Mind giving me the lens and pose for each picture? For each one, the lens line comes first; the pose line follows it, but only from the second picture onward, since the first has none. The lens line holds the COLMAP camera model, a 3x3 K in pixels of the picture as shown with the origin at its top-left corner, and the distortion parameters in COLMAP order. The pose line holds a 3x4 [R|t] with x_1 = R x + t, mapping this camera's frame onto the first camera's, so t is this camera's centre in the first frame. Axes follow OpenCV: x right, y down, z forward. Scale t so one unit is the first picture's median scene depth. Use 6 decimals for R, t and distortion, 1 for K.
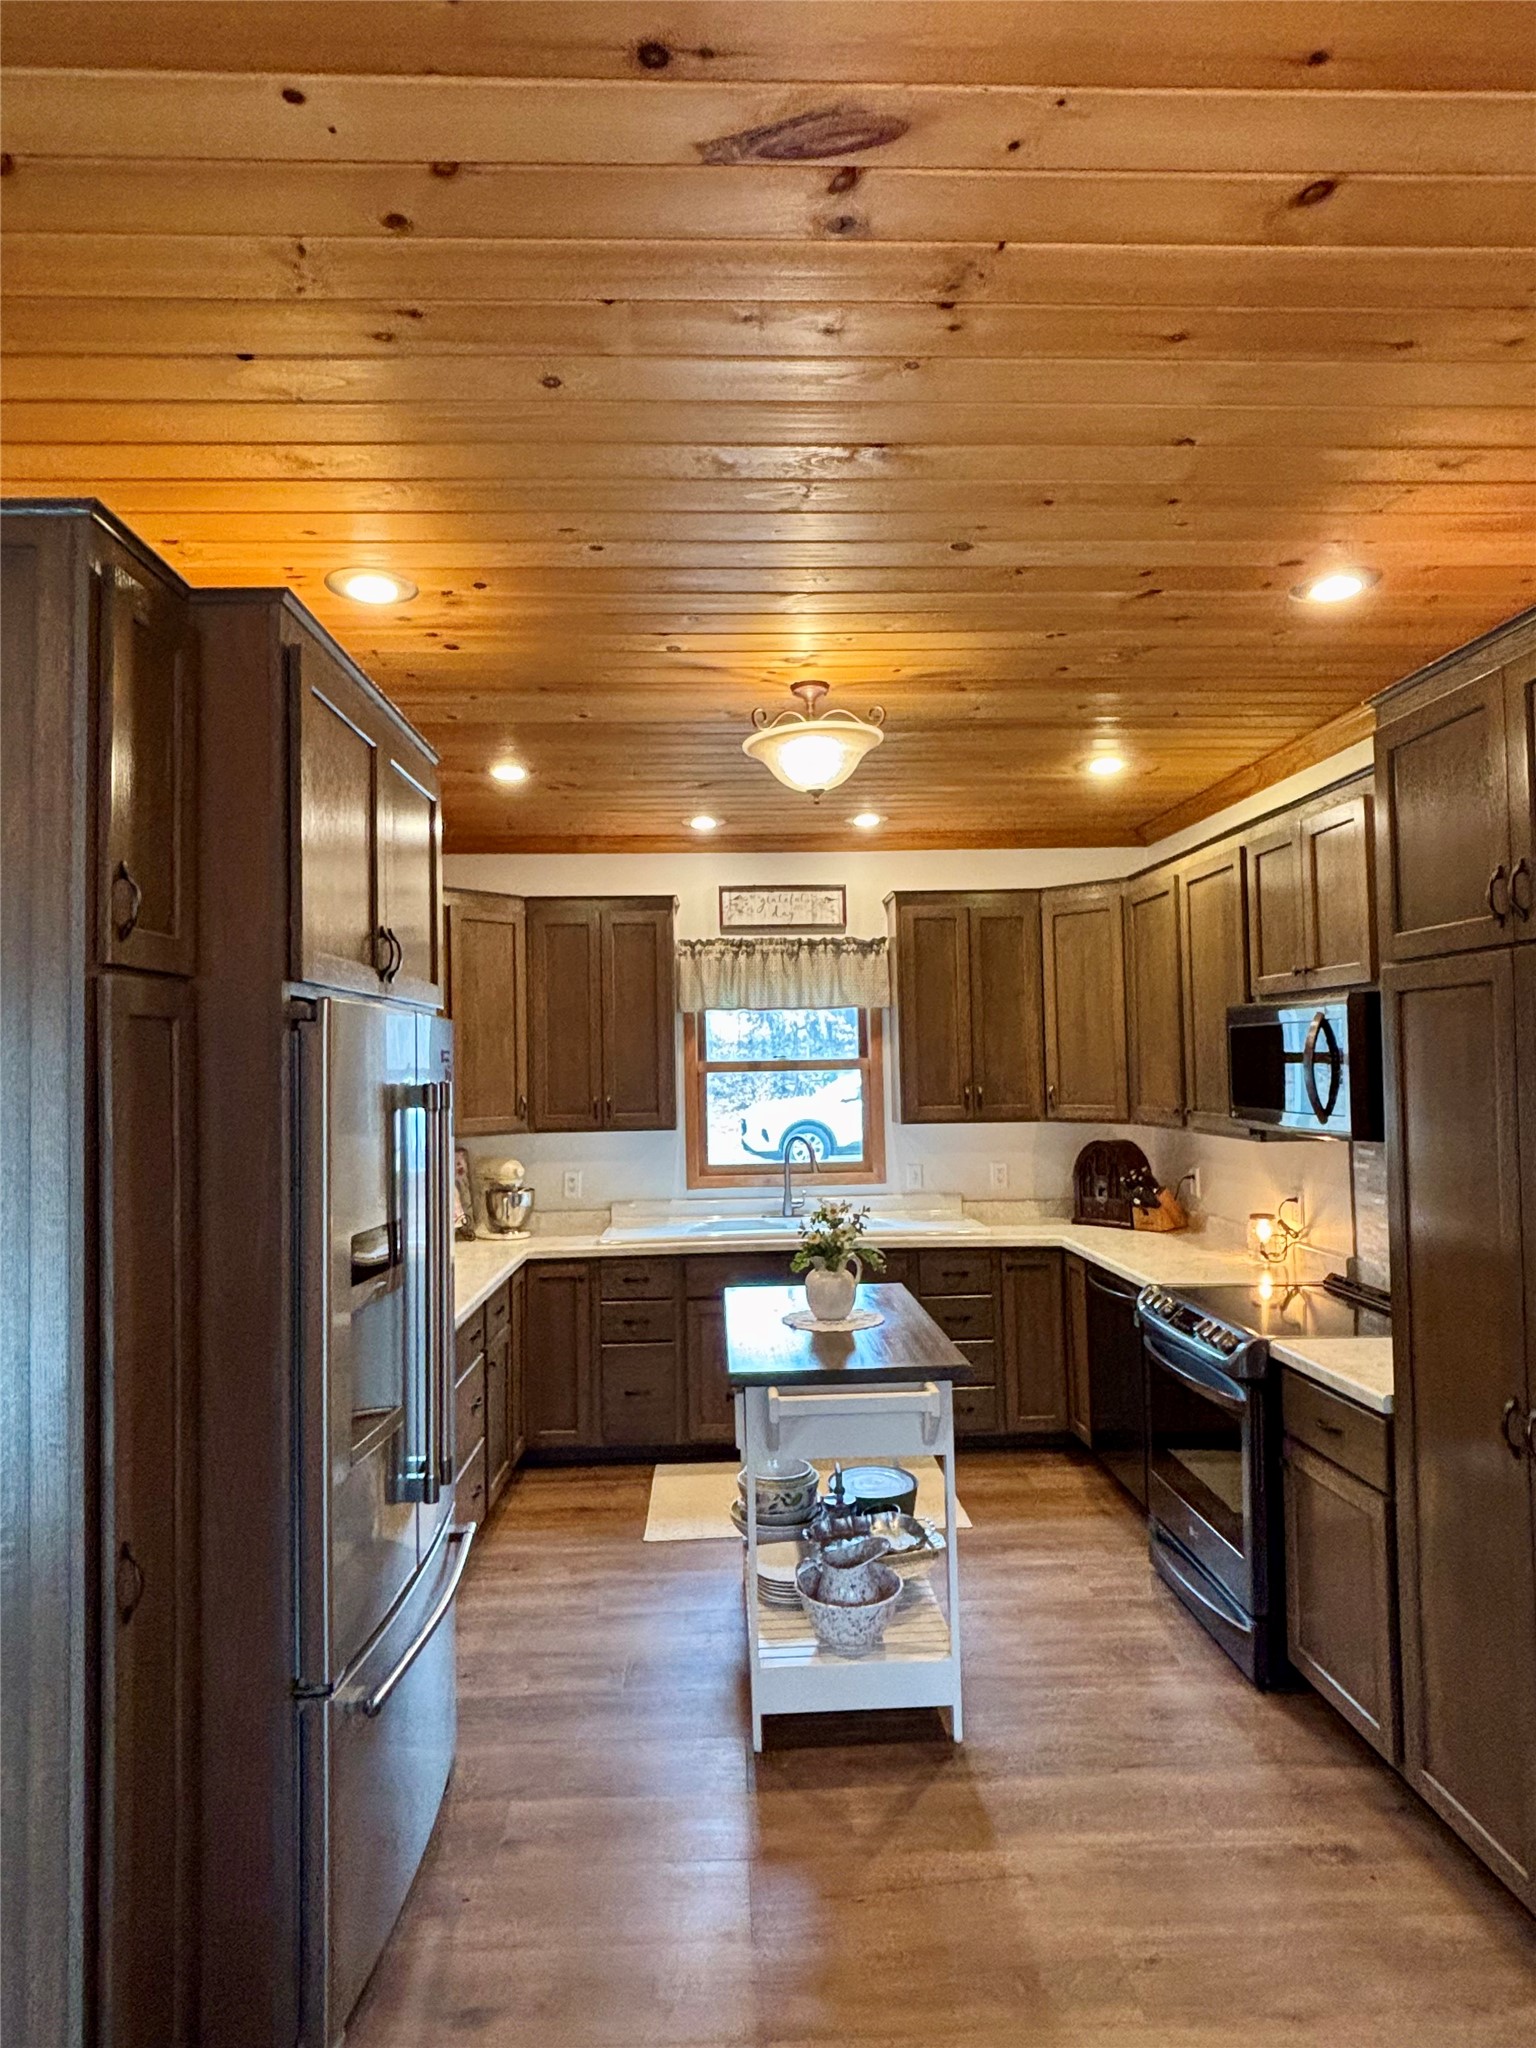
lens RADIAL K [[1166.7, 0, 760.5], [0, 1166.7, 1019.2], [0, 0, 1]] dist [0.064559, -0.099099]
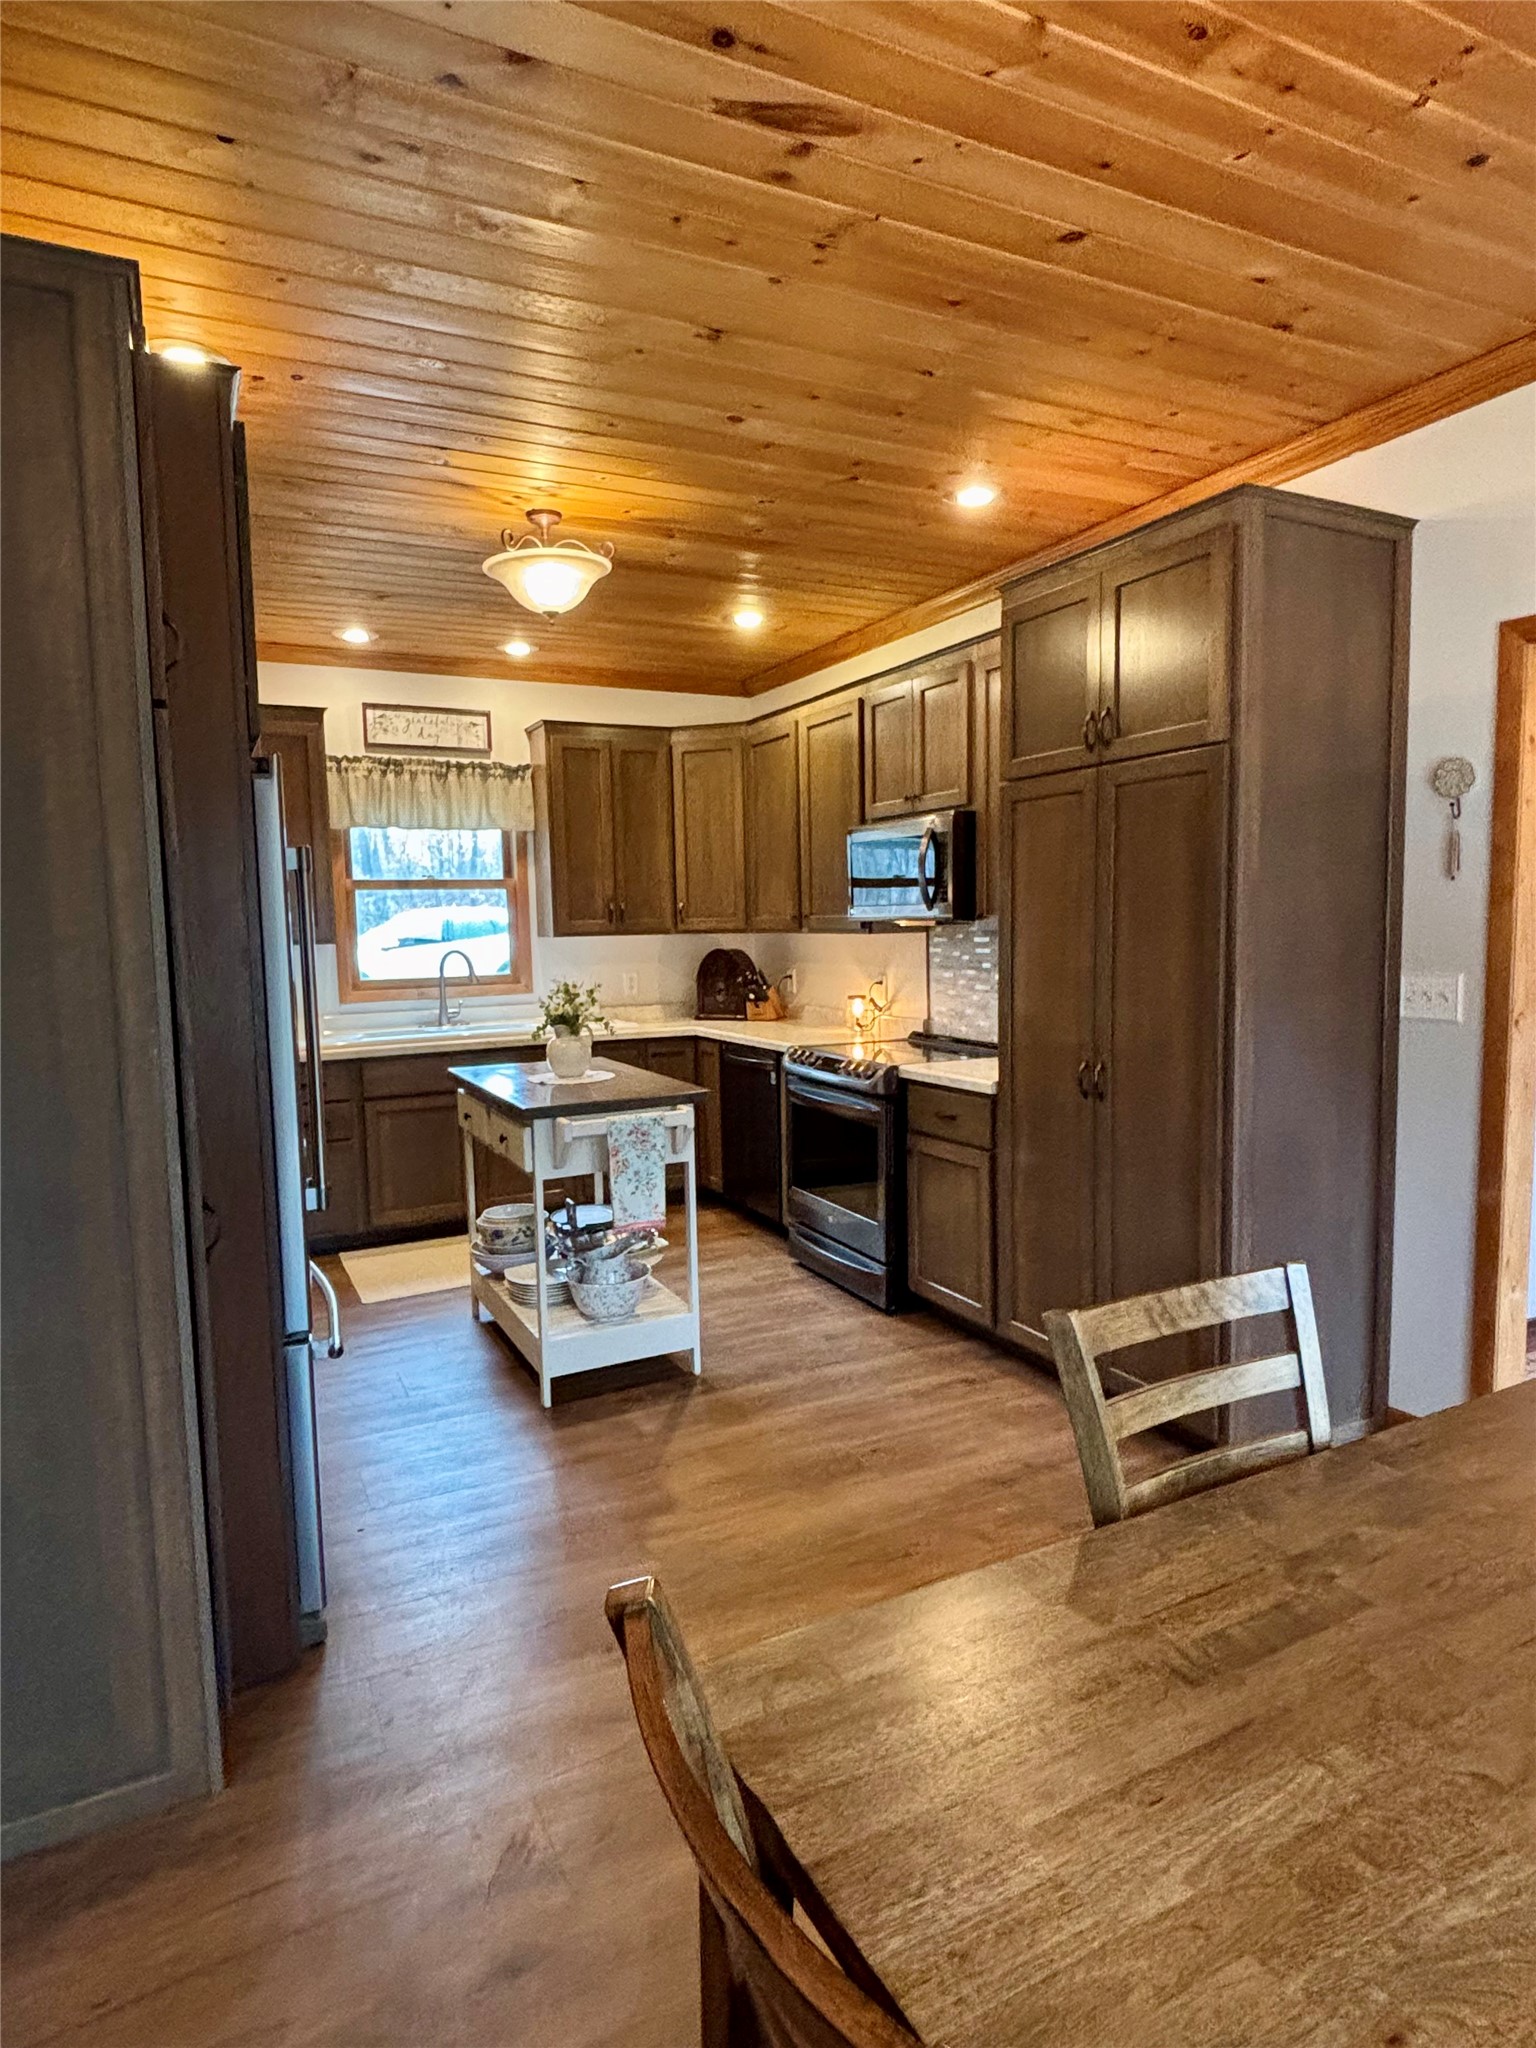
lens RADIAL K [[1166.7, 0, 760.5], [0, 1166.7, 1019.2], [0, 0, 1]] dist [0.064559, -0.099099]
pose [[0.912202, -0.036506, 0.408110, -0.160584], [-0.012078, 0.993195, 0.115840, 0.038270], [-0.409562, -0.110598, 0.905554, -0.094589]]
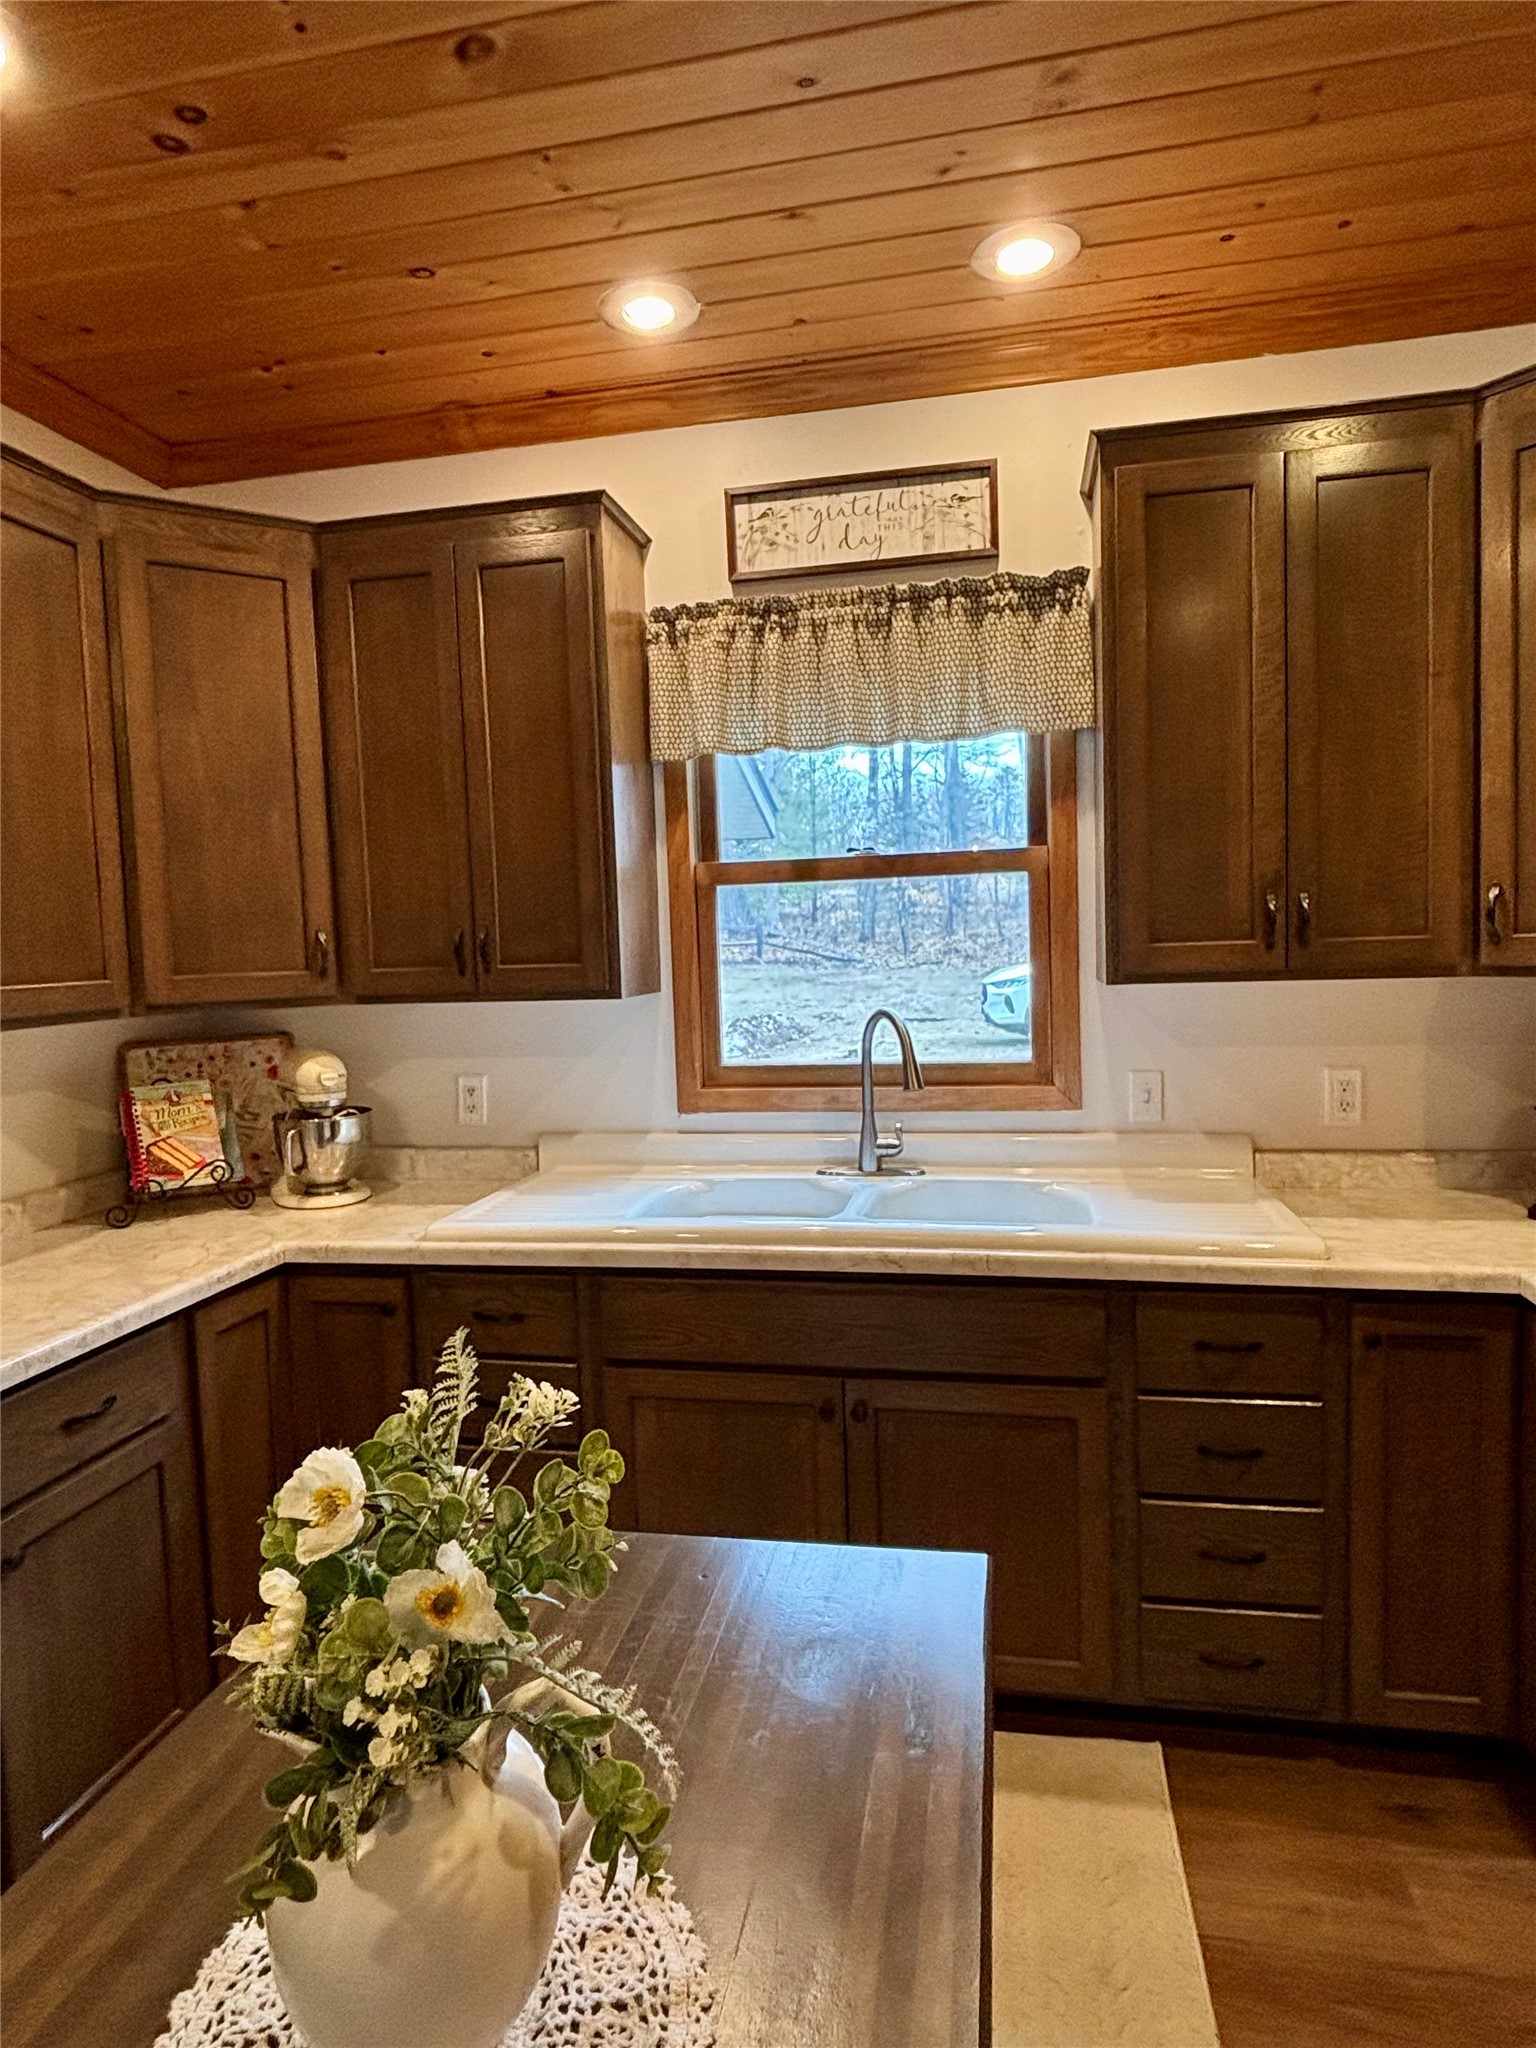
lens RADIAL K [[1166.7, 0, 760.5], [0, 1166.7, 1019.2], [0, 0, 1]] dist [0.064559, -0.099099]
pose [[0.971503, 0.002875, -0.237011, 0.102371], [0.023788, 0.993695, 0.109564, 0.053582], [0.235831, -0.112080, 0.965309, 0.562120]]
